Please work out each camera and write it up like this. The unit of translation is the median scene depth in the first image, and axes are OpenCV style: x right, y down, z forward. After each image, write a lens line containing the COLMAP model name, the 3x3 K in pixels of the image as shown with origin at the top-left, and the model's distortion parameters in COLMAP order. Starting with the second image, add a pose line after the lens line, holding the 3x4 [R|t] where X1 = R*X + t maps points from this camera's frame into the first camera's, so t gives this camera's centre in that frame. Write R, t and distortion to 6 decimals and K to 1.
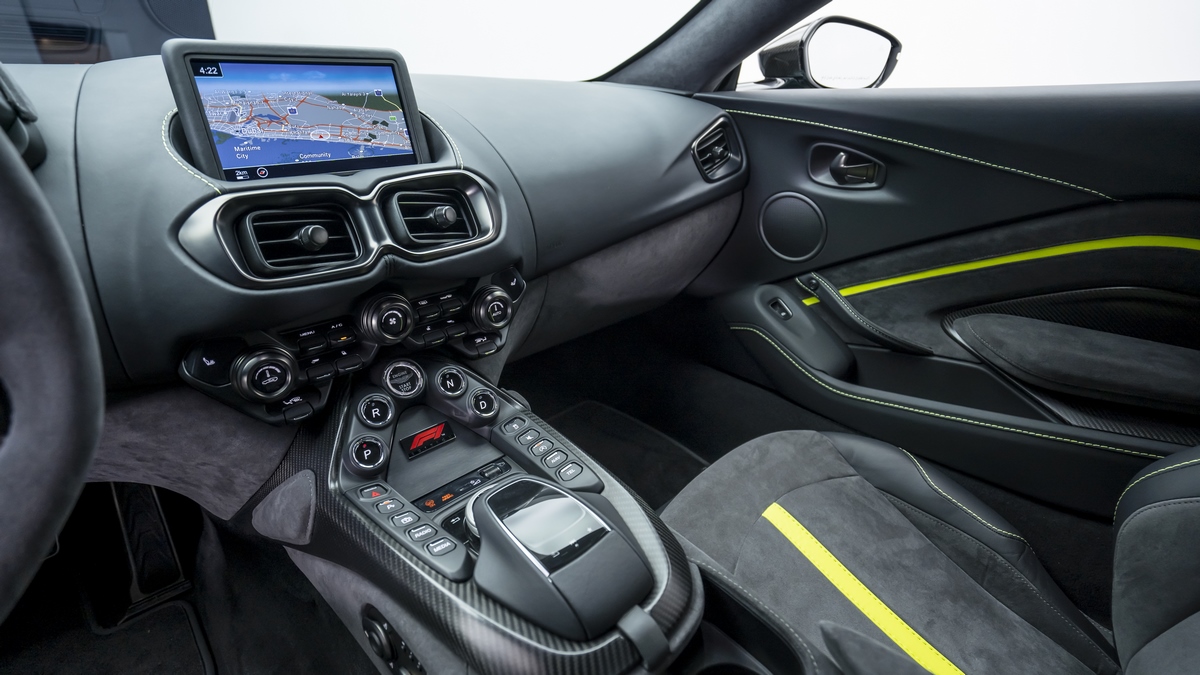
lens RADIAL K [[552.0, 0, 599.2], [0, 552.0, 333.3], [0, 0, 1]] dist [-0.021437, 0.003066]
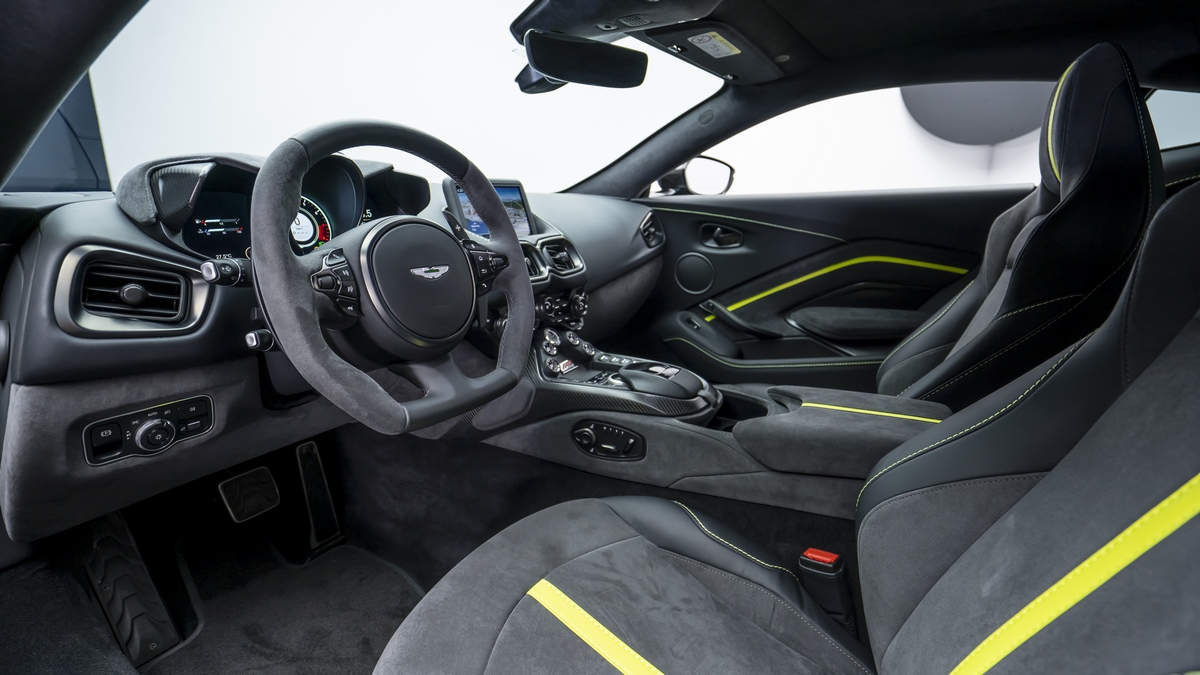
lens RADIAL K [[552.0, 0, 603.8], [0, 552.0, 330.4], [0, 0, 1]] dist [-0.021437, 0.003066]
pose [[0.961932, -0.078021, 0.261914, -0.402385], [0.123508, 0.979037, -0.161965, 0.234124], [-0.243787, 0.188148, 0.951403, -0.541373]]
